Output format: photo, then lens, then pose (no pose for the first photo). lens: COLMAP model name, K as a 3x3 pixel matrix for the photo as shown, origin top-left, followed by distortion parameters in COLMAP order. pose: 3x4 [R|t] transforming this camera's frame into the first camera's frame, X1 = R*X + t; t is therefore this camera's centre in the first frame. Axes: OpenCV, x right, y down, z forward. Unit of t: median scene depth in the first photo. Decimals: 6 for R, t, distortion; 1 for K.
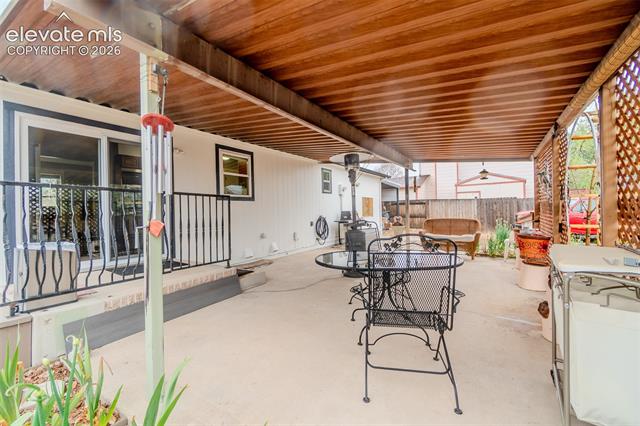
lens RADIAL K [[273.2, 0, 314.6], [0, 273.2, 210.8], [0, 0, 1]] dist [-0.000594, 0.000747]
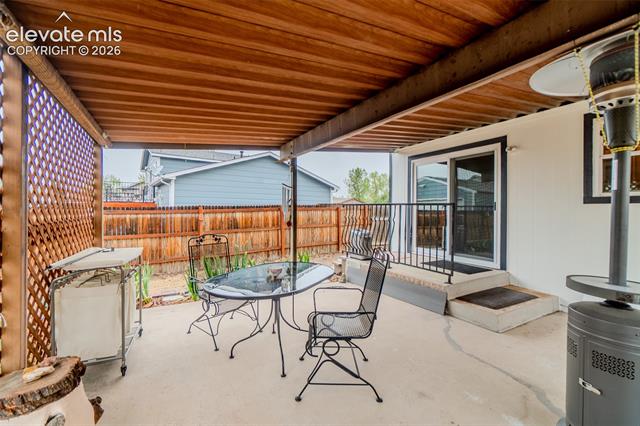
lens RADIAL K [[273.2, 0, 314.6], [0, 273.2, 210.8], [0, 0, 1]] dist [-0.000594, 0.000747]
pose [[-0.479747, -0.006482, -0.877383, 0.710866], [-0.021875, 0.999750, 0.004575, -0.023687], [0.877134, 0.021388, -0.479769, 1.095457]]
